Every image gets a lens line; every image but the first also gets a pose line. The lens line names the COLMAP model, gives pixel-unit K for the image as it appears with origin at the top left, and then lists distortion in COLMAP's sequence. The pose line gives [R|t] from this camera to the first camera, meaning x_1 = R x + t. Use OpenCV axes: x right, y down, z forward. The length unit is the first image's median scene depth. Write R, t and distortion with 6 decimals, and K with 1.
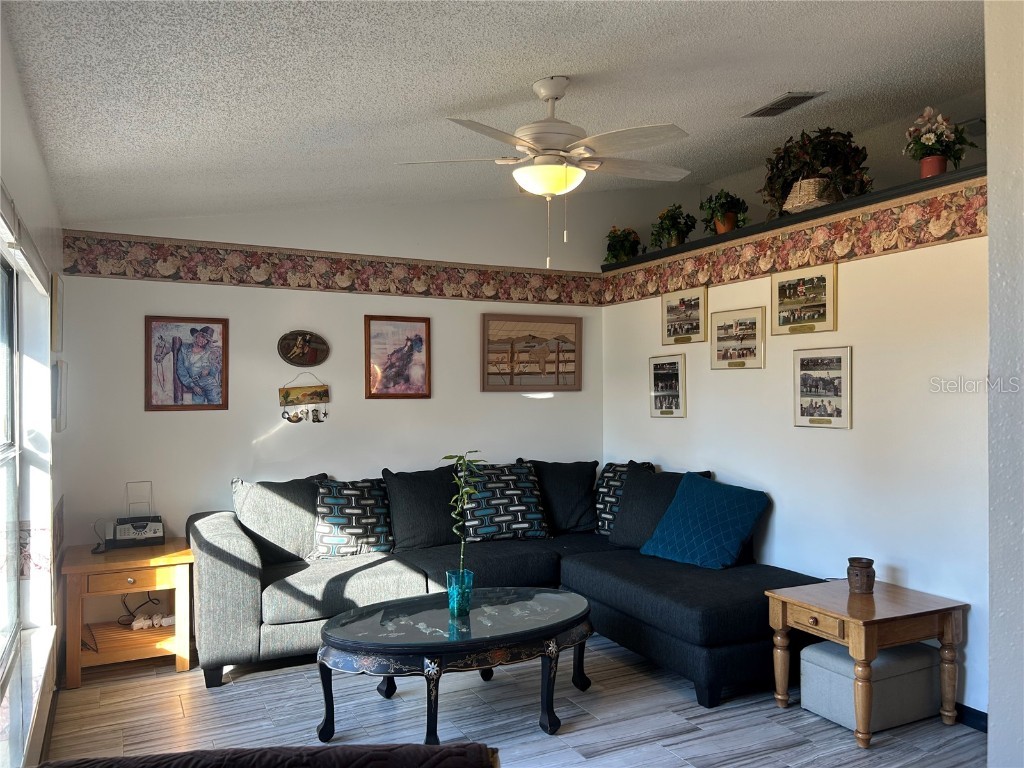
lens RADIAL K [[774.5, 0, 508.9], [0, 774.5, 387.3], [0, 0, 1]] dist [0.057331, -0.066434]
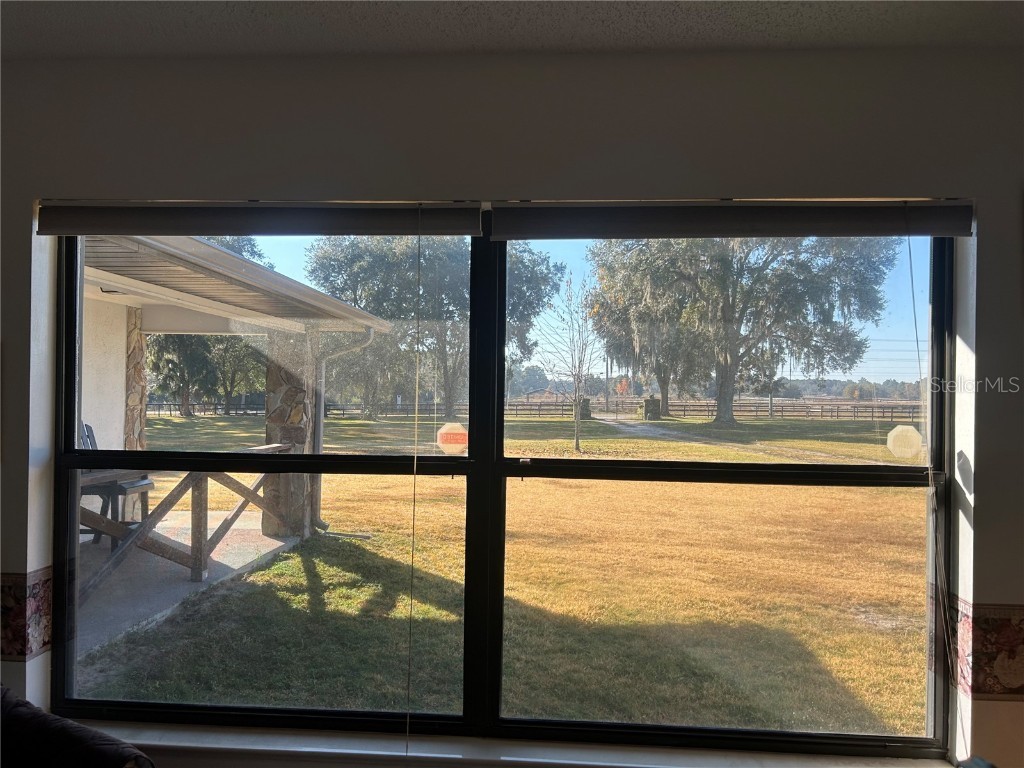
lens RADIAL K [[774.5, 0, 511.9], [0, 774.5, 387.9], [0, 0, 1]] dist [0.057331, -0.066434]
pose [[-0.524082, -0.014159, -0.851550, 0.089046], [-0.008914, 0.999898, -0.011139, 0.009622], [0.851621, 0.001753, -0.524155, 0.772528]]
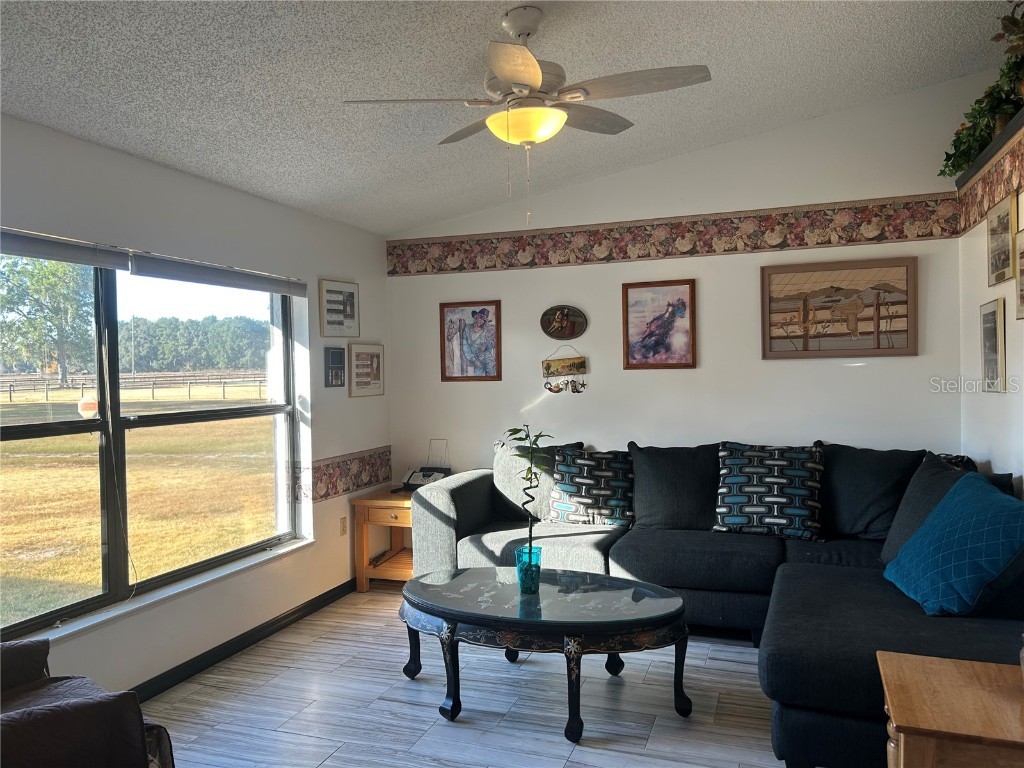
lens RADIAL K [[774.5, 0, 503.6], [0, 774.5, 379.3], [0, 0, 1]] dist [0.057331, -0.066434]
pose [[0.678248, -0.001758, -0.734831, 0.484575], [0.022220, 0.999589, 0.018118, 0.006956], [0.734497, -0.028617, 0.678009, 0.253196]]
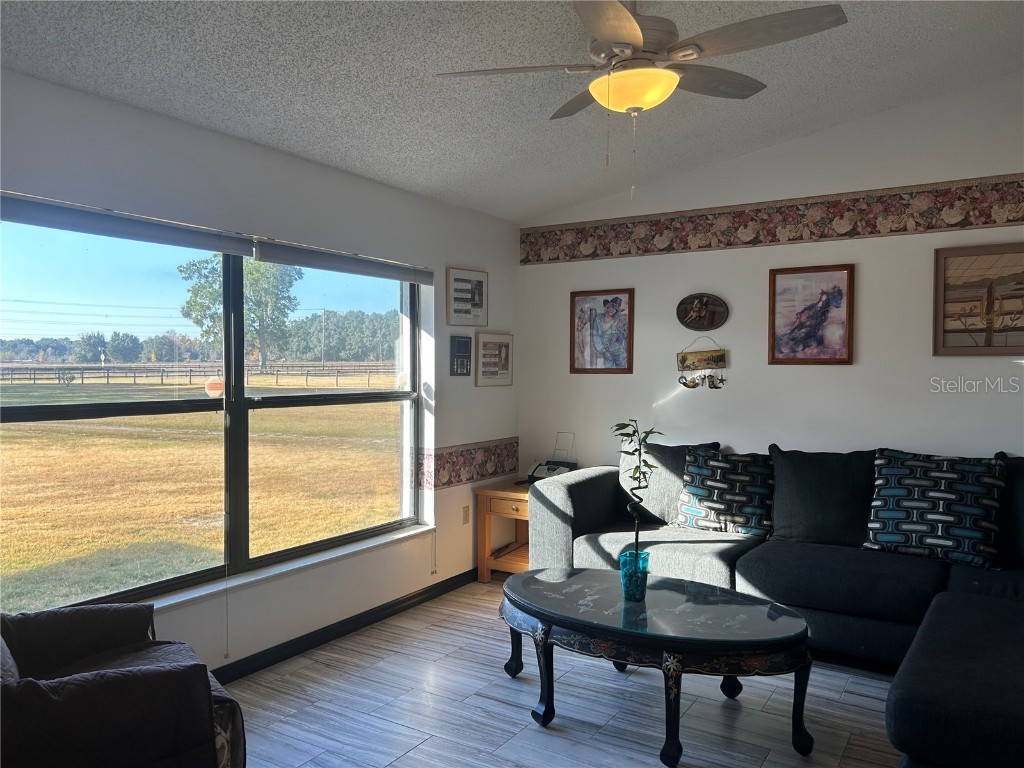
lens RADIAL K [[774.5, 0, 503.7], [0, 774.5, 385.8], [0, 0, 1]] dist [0.057331, -0.066434]
pose [[0.502096, 0.025899, -0.864424, 0.489647], [0.000872, 0.999536, 0.030454, 0.013543], [0.864811, -0.016045, 0.501841, 0.326012]]
